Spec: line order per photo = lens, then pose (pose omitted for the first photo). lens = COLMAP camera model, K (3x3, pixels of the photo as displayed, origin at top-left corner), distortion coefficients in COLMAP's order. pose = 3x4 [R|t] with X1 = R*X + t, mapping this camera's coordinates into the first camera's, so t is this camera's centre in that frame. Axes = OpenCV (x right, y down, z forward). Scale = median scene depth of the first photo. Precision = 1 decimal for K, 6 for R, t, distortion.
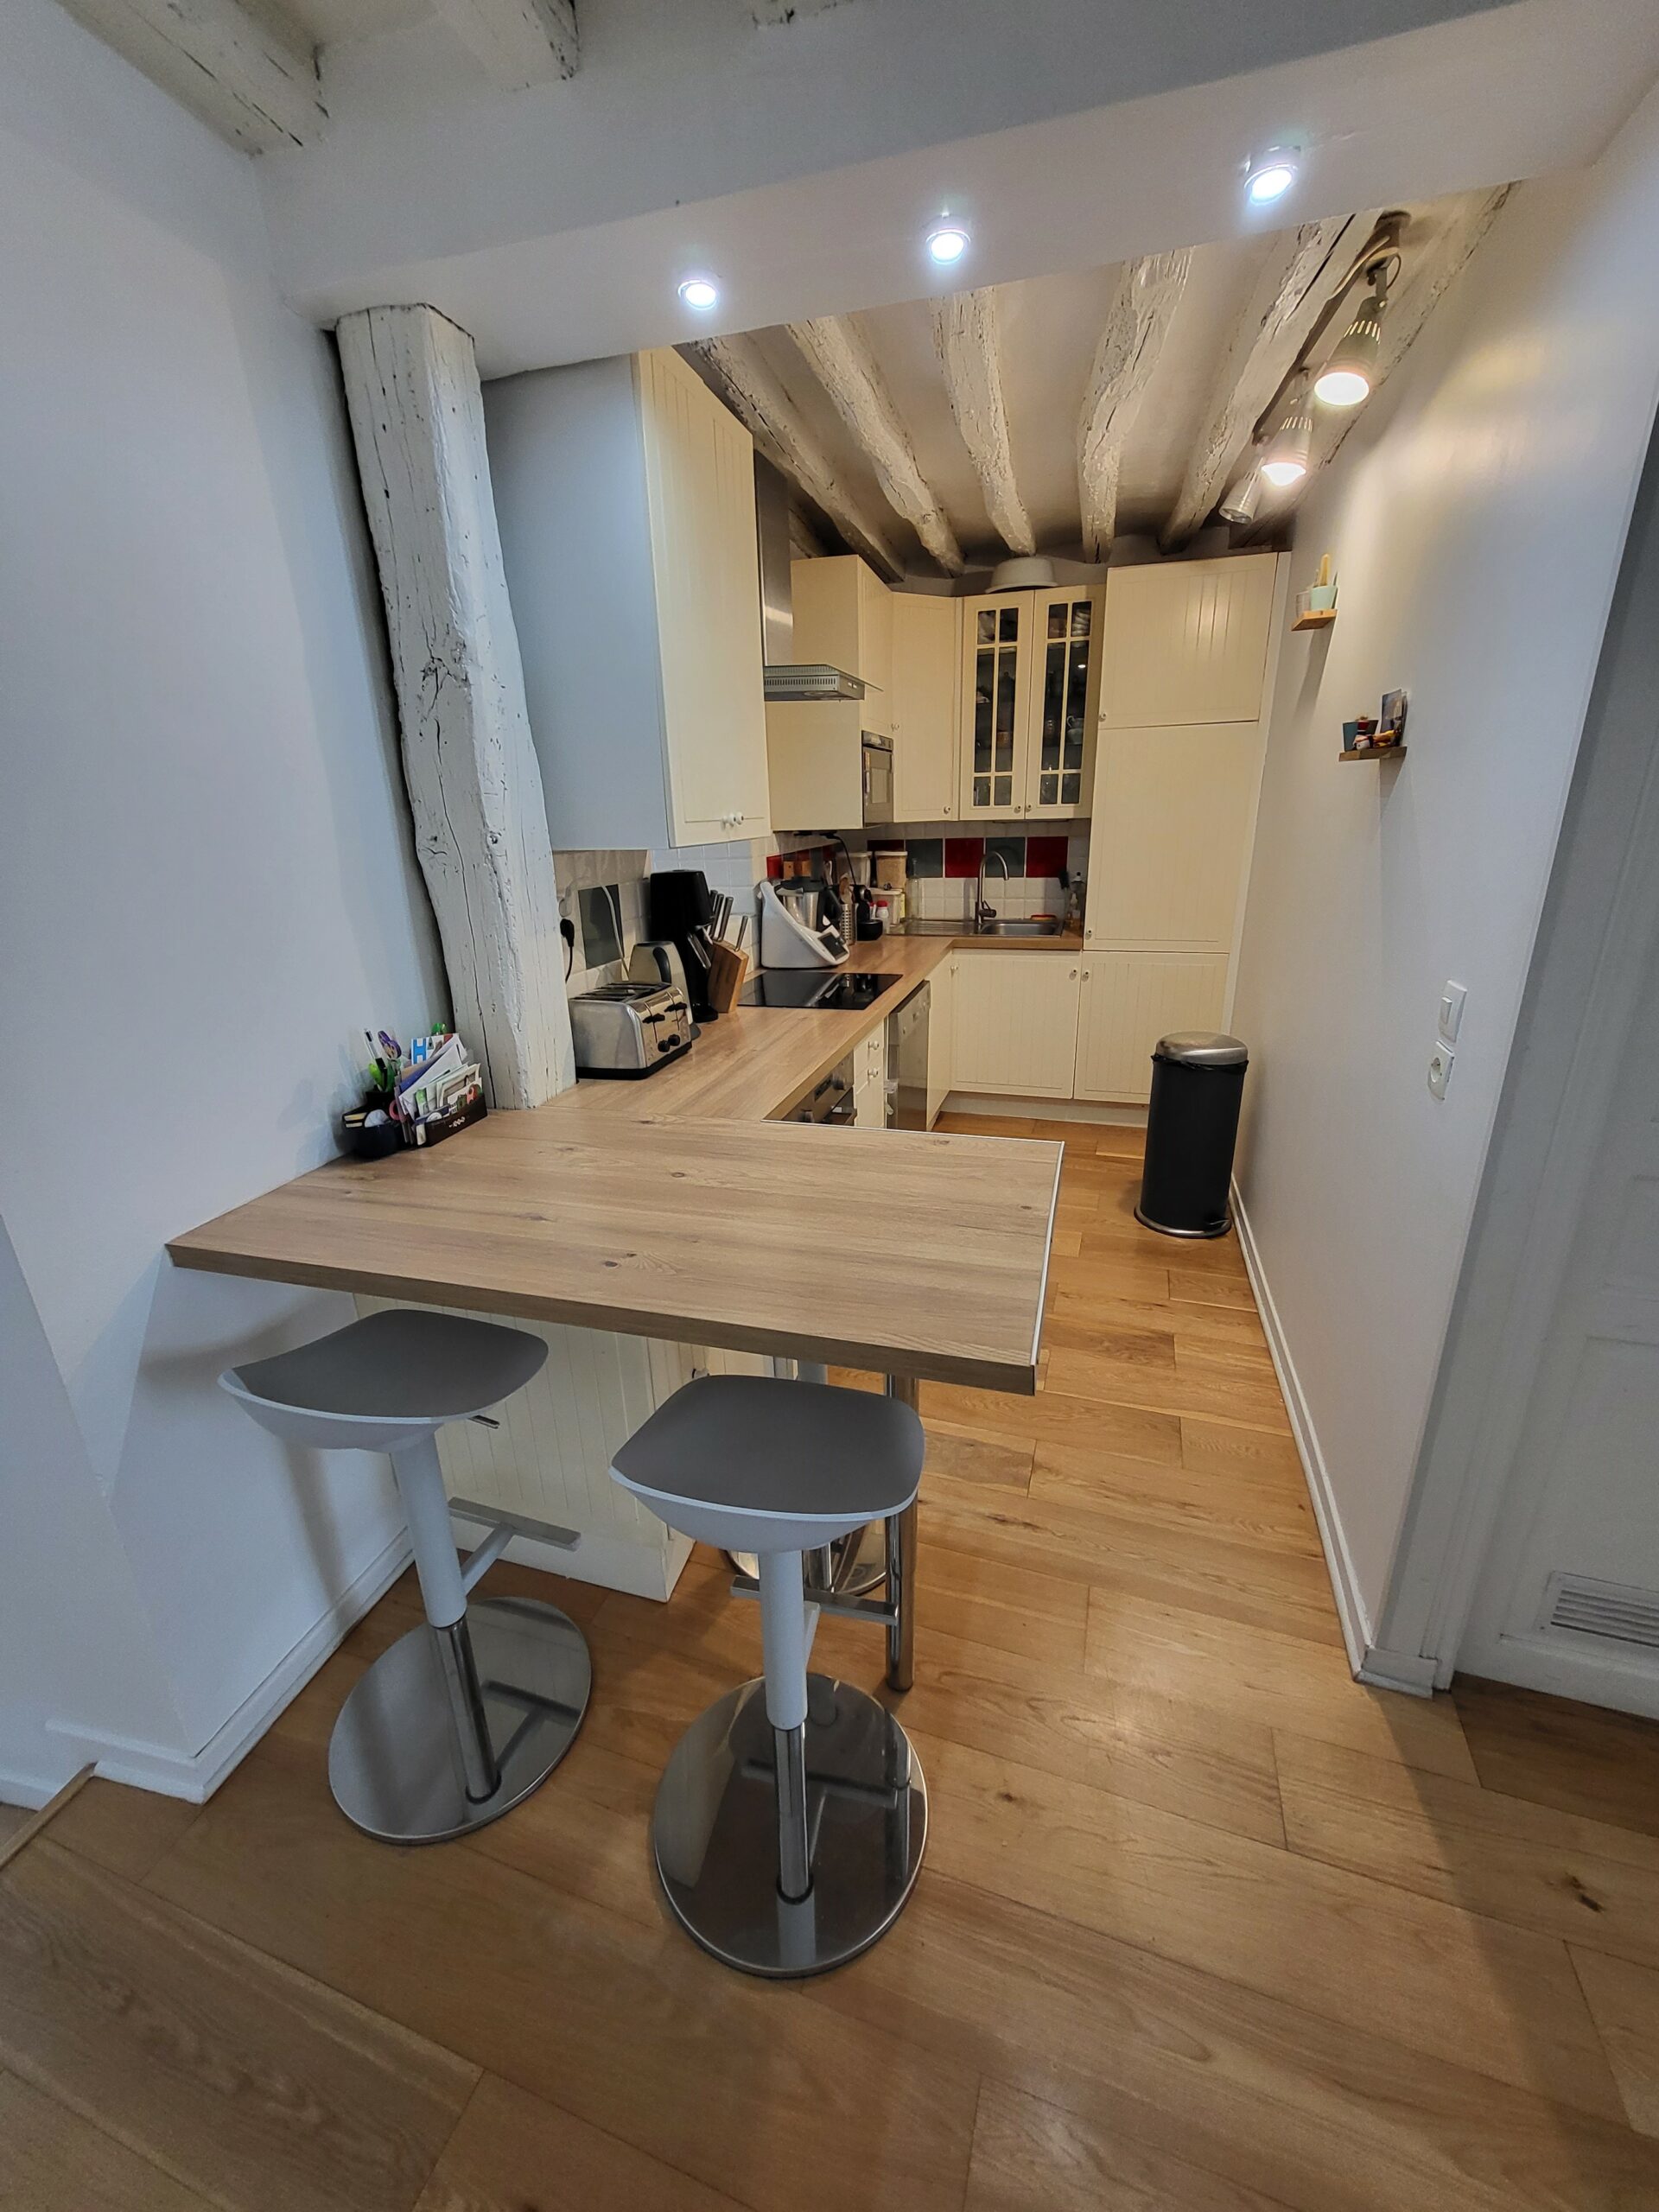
lens RADIAL K [[873.8, 0, 826.2], [0, 873.8, 1096.5], [0, 0, 1]] dist [-0.002432, -0.000241]
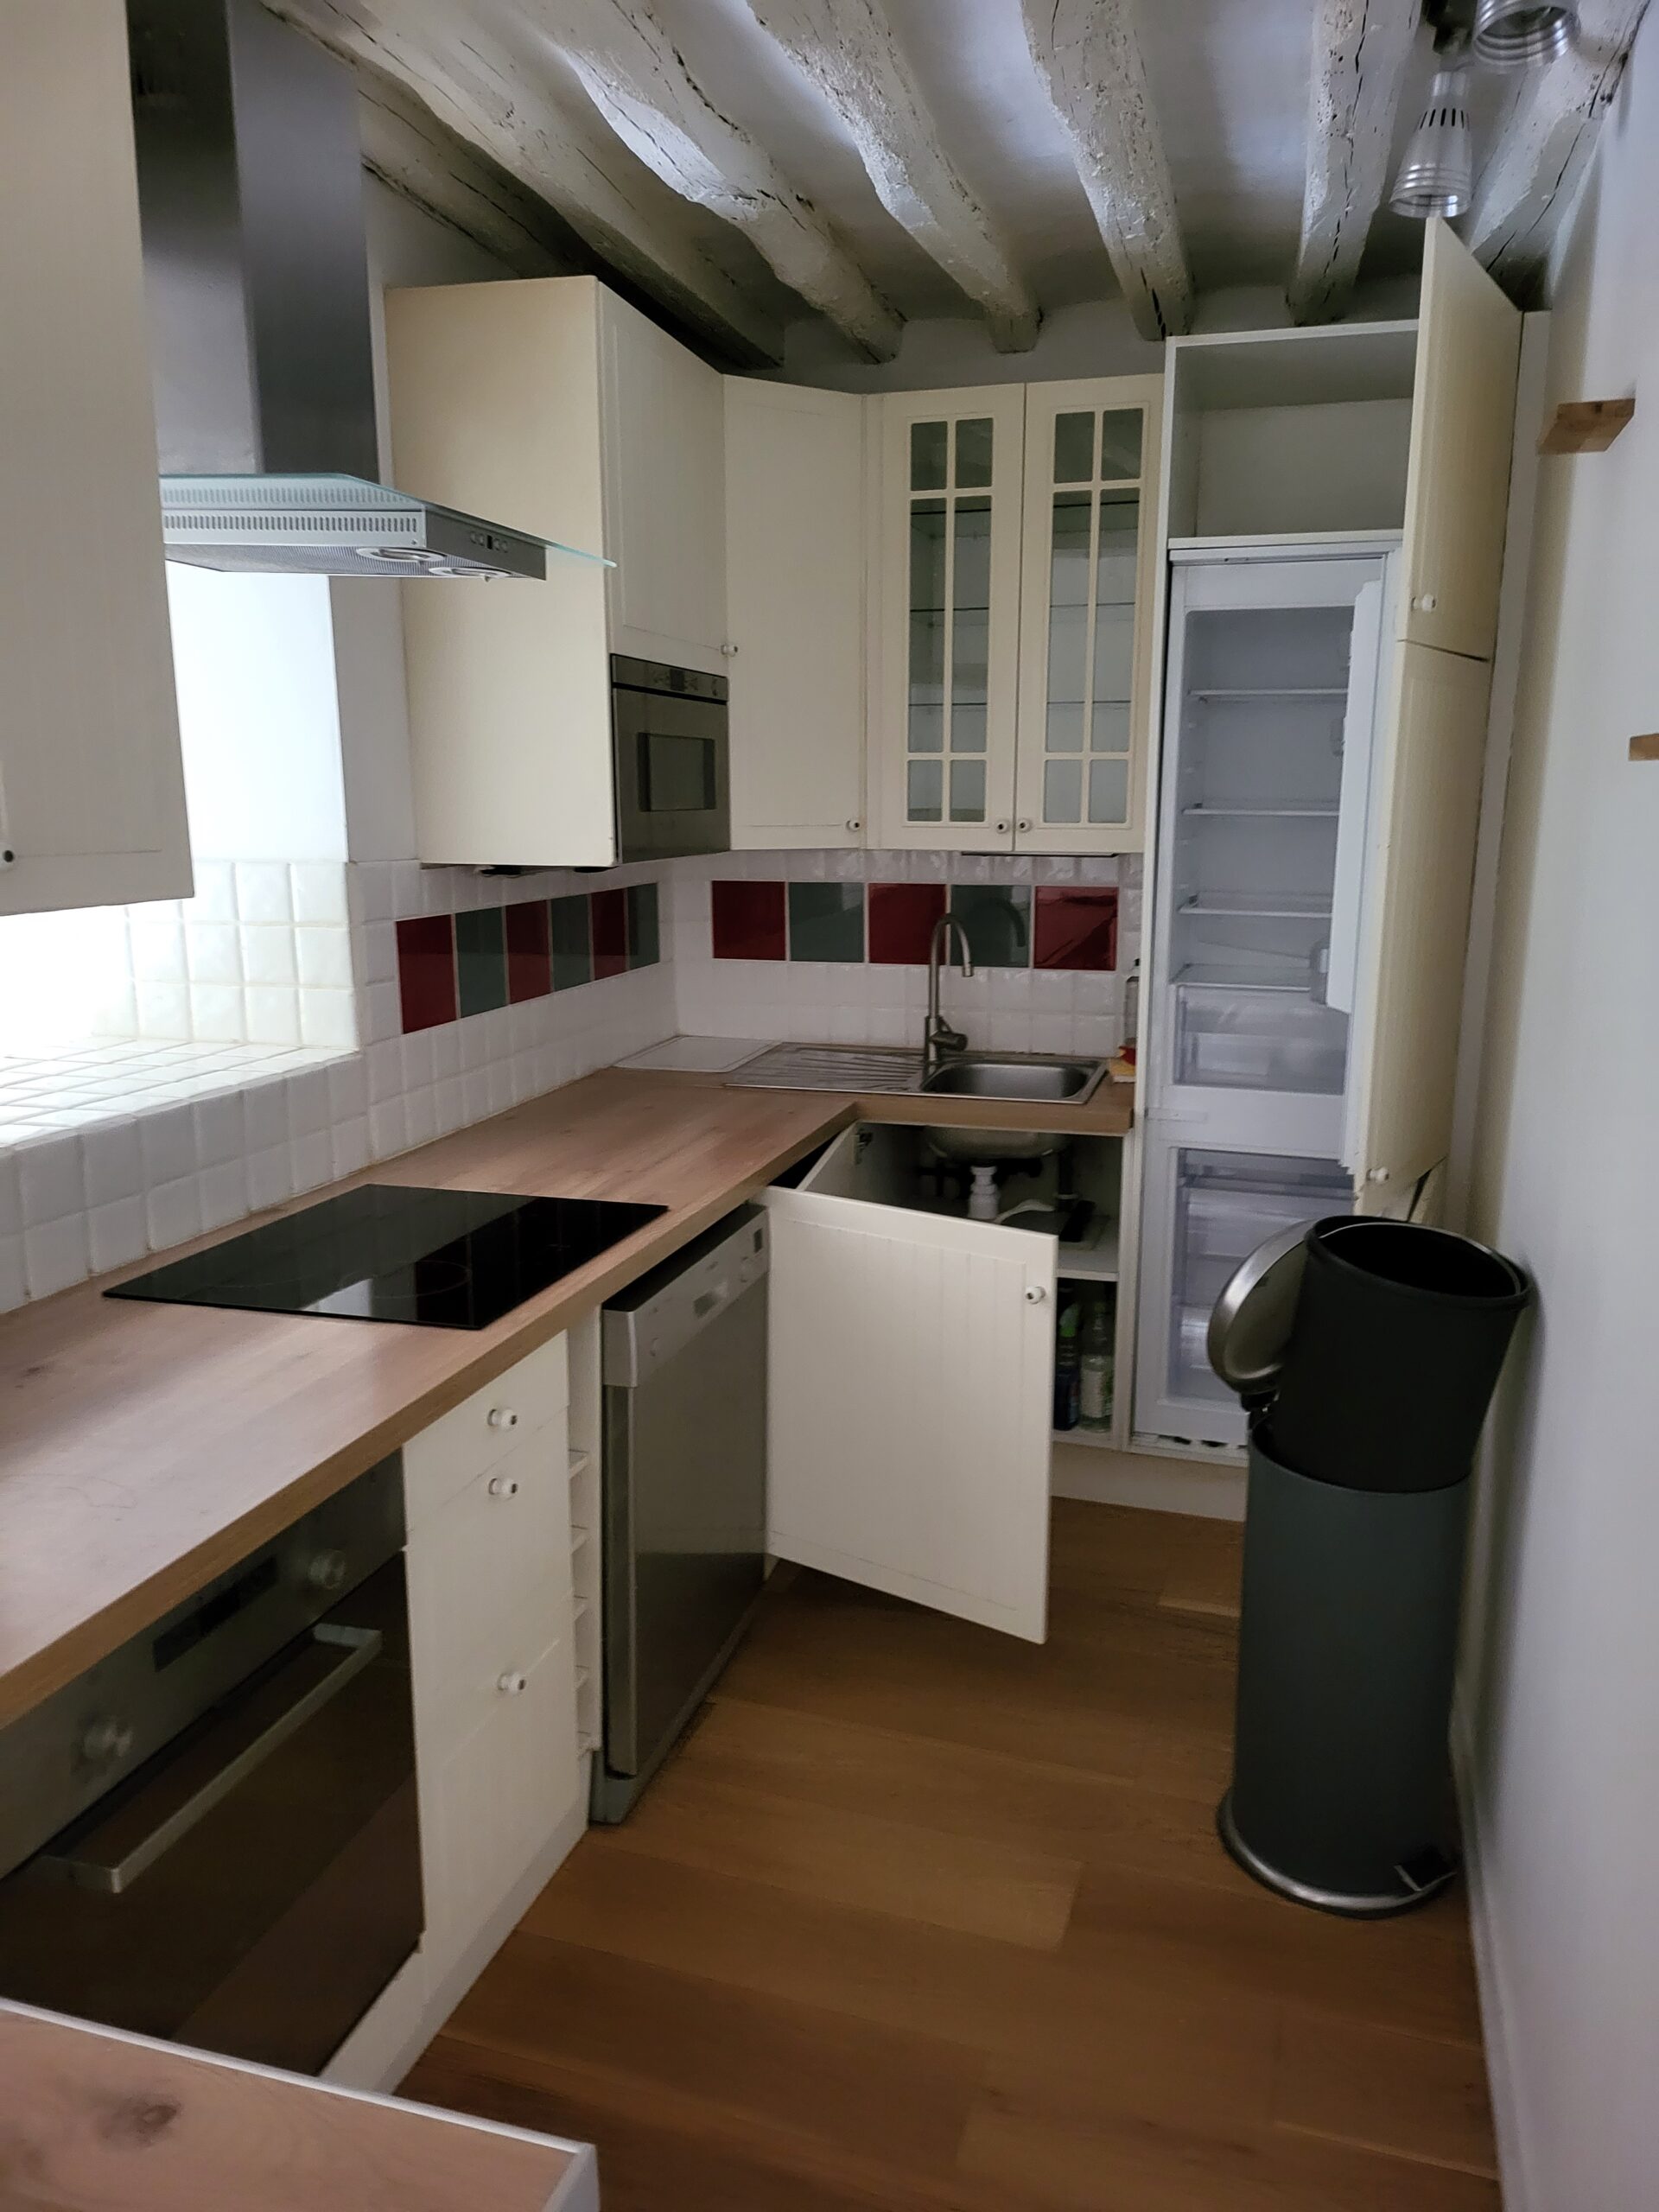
lens RADIAL K [[1544.7, 0, 836.8], [0, 1544.7, 1117.1], [0, 0, 1]] dist [0.004379, 0.000924]
pose [[0.999471, 0.028826, 0.015090, 0.131213], [-0.026843, 0.992624, -0.118227, -0.079821], [-0.018386, 0.117759, 0.992872, 0.207181]]
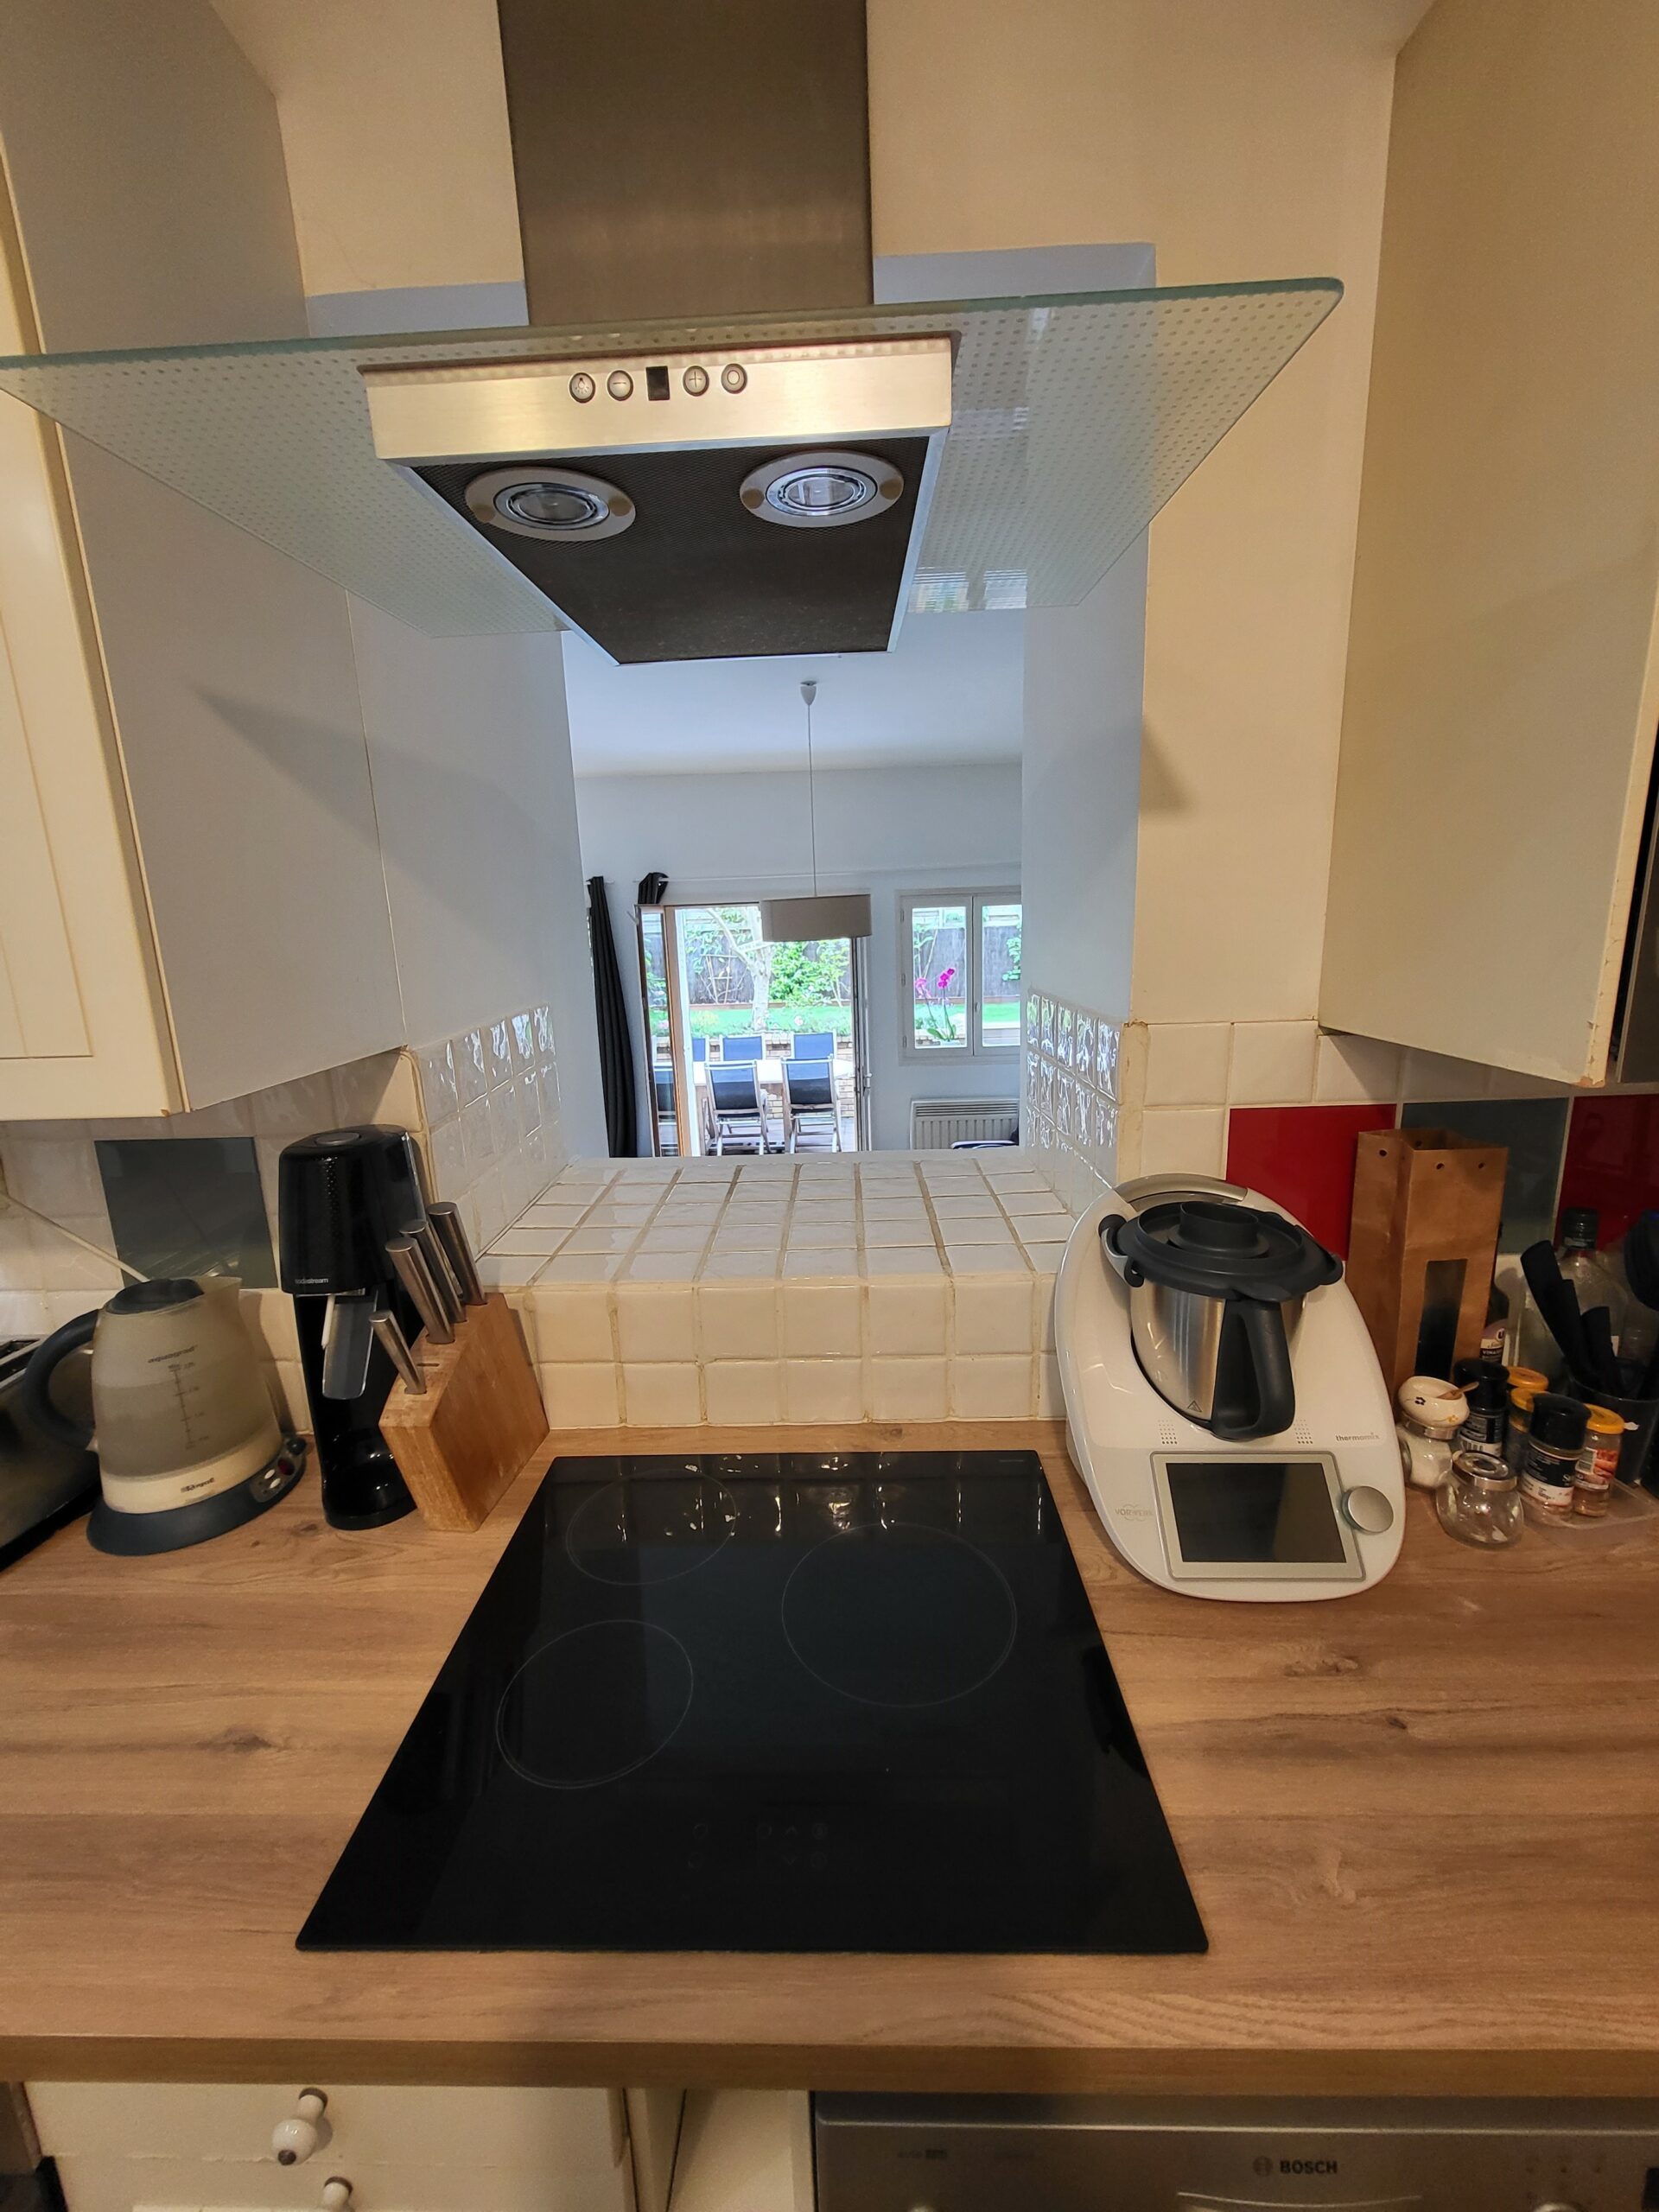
lens RADIAL K [[873.8, 0, 826.2], [0, 873.8, 1096.5], [0, 0, 1]] dist [-0.002432, -0.000241]
pose [[0.270494, 0.216256, -0.938118, 0.164968], [-0.274688, 0.951274, 0.140086, -0.257990], [0.922702, 0.219797, 0.316717, 0.704785]]
